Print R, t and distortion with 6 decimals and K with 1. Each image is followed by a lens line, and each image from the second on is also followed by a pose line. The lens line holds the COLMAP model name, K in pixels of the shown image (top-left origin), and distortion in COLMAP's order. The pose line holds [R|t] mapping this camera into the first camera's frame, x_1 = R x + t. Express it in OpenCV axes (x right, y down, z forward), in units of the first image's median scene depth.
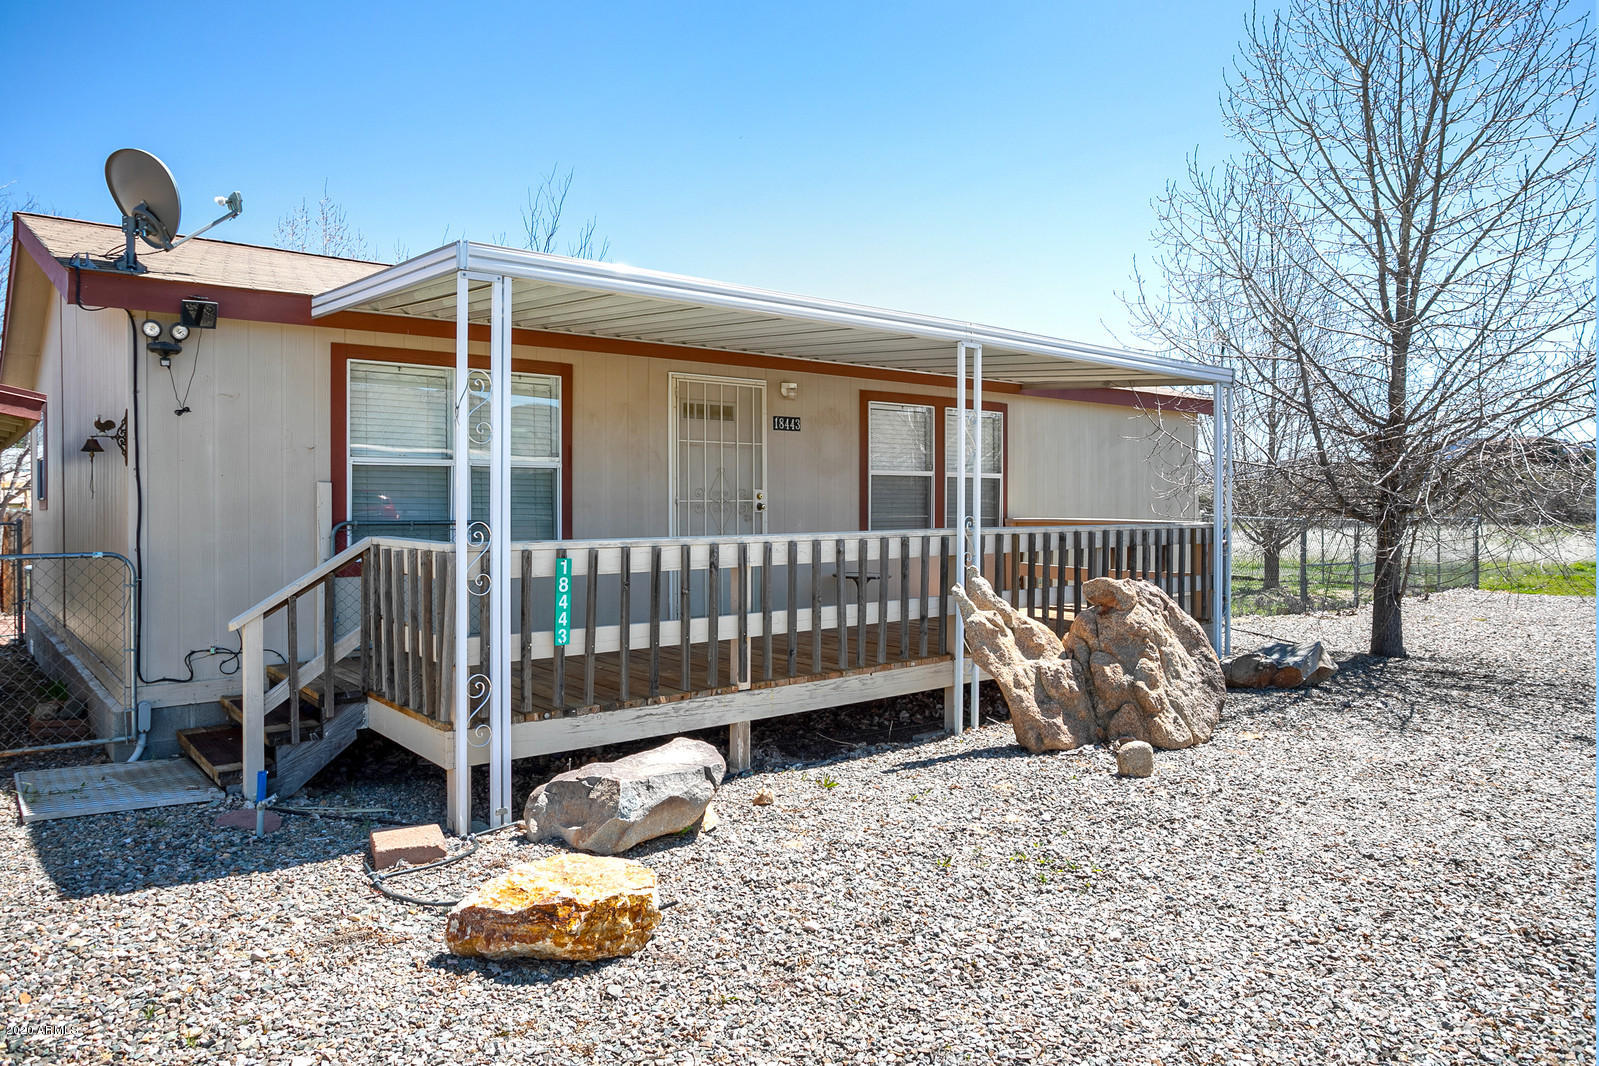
lens RADIAL K [[1046.4, 0, 800.0], [0, 1046.4, 509.7], [0, 0, 1]] dist [-0.057882, 0.057741]
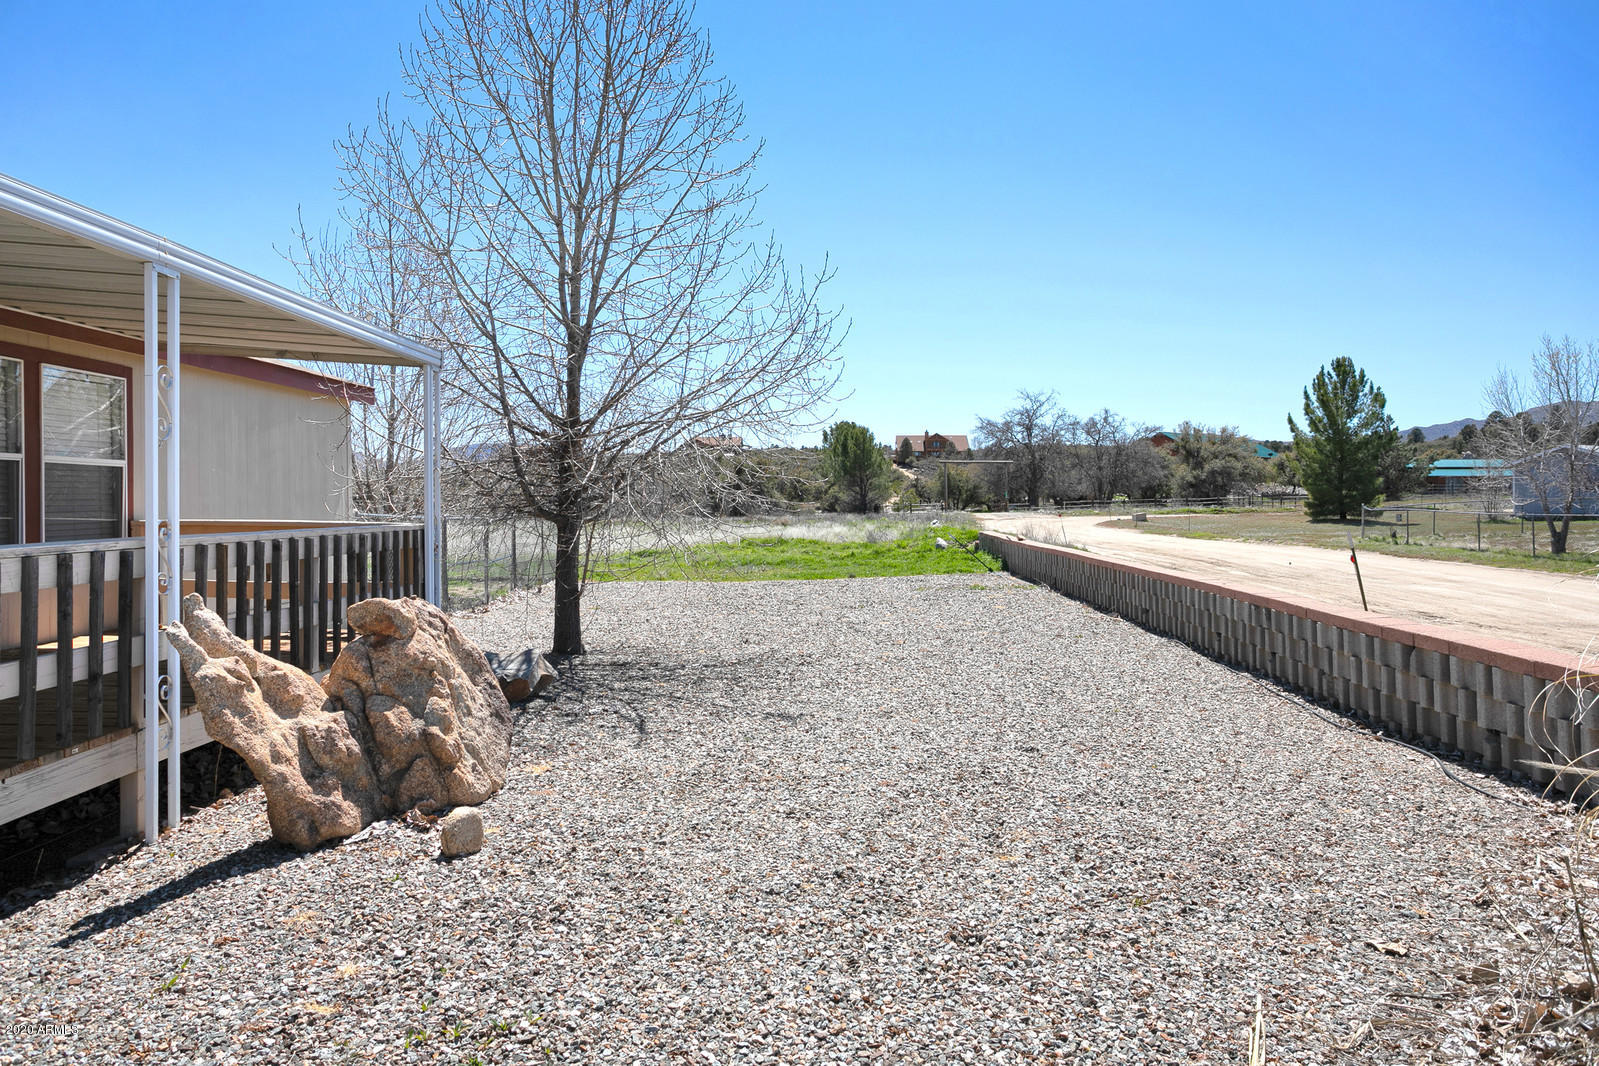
lens RADIAL K [[1046.4, 0, 800.0], [0, 1046.4, 509.7], [0, 0, 1]] dist [-0.057882, 0.057741]
pose [[0.654765, -0.002236, 0.755829, -0.086137], [-0.000238, 0.999995, 0.003165, -0.003040], [-0.755832, -0.002252, 0.654761, 0.265104]]
